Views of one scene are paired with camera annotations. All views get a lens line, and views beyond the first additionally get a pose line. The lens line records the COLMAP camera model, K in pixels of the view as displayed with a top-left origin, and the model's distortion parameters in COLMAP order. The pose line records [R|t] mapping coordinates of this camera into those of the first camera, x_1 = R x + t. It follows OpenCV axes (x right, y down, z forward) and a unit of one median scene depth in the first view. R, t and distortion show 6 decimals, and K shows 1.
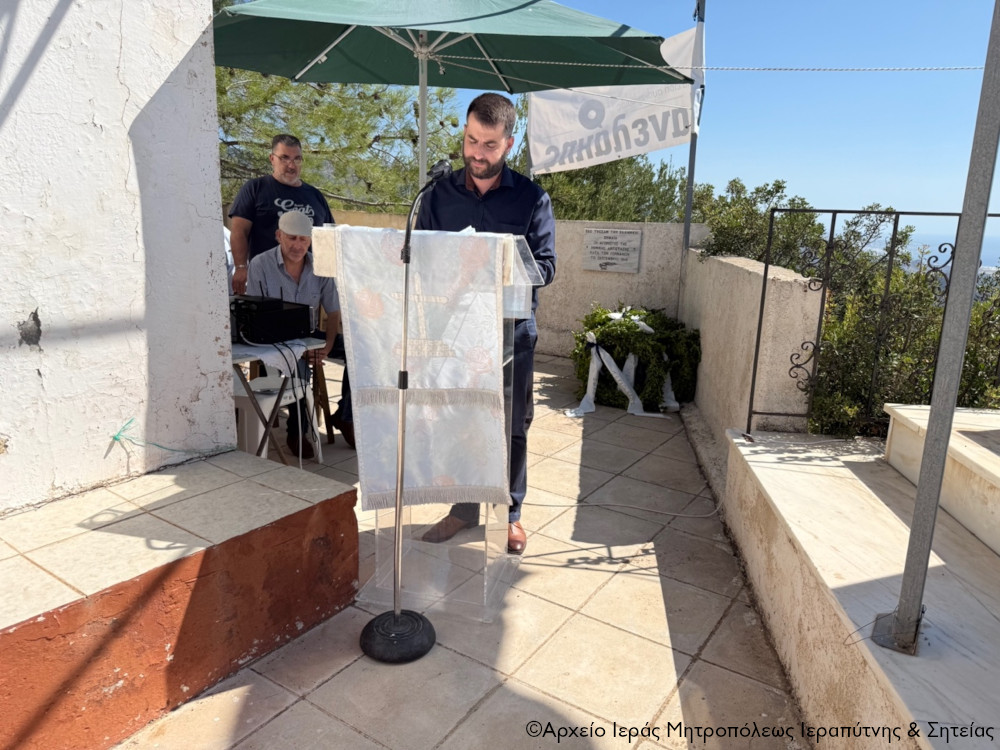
lens RADIAL K [[720.0, 0, 500.0], [0, 720.0, 375.0], [0, 0, 1]] dist [0.025930, -0.036732]
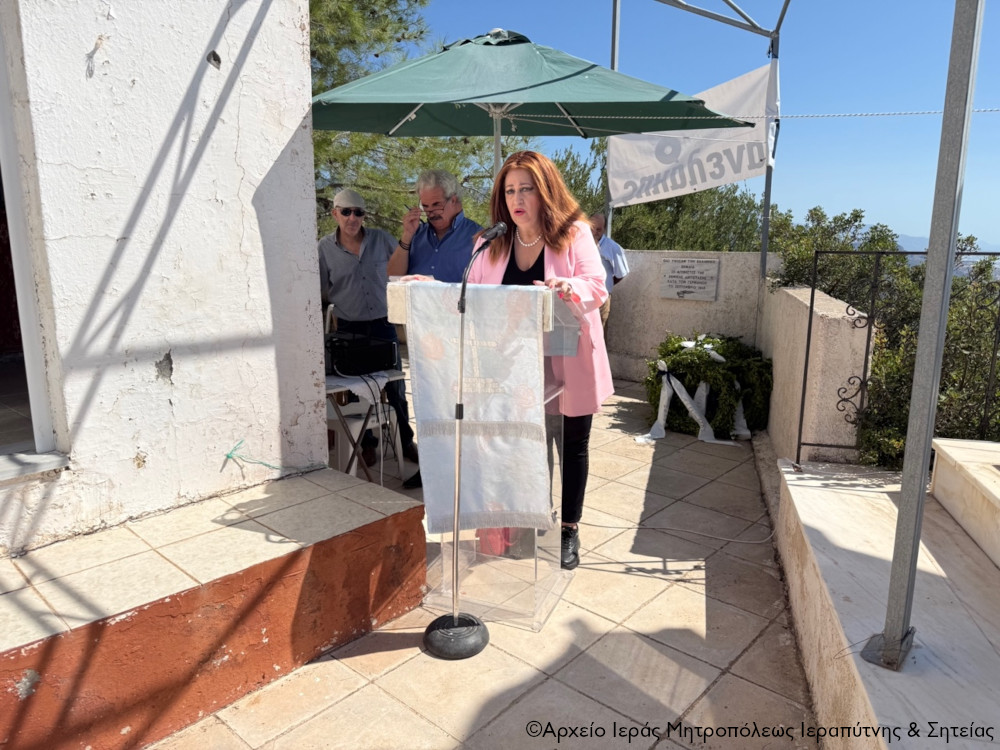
lens RADIAL K [[713.7, 0, 495.5], [0, 713.7, 373.8], [0, 0, 1]] dist [0.055732, -0.078925]
pose [[0.990057, 0.005135, -0.140570, 0.067577], [-0.009295, 0.999538, -0.028952, -0.017253], [0.140356, 0.029970, 0.989647, -0.111788]]
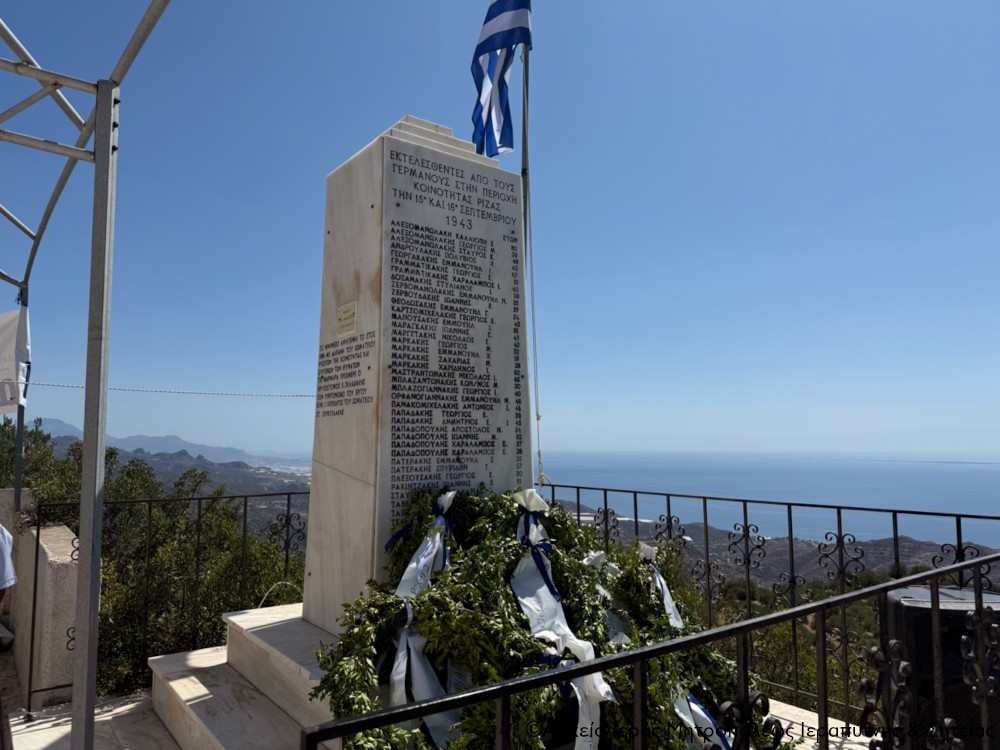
lens RADIAL K [[713.7, 0, 495.5], [0, 713.7, 373.8], [0, 0, 1]] dist [0.055732, -0.078925]
pose [[0.728053, 0.033637, 0.684695, 0.121821], [0.175607, 0.956317, -0.233709, -0.034215], [-0.662646, 0.290390, 0.690343, -0.387499]]
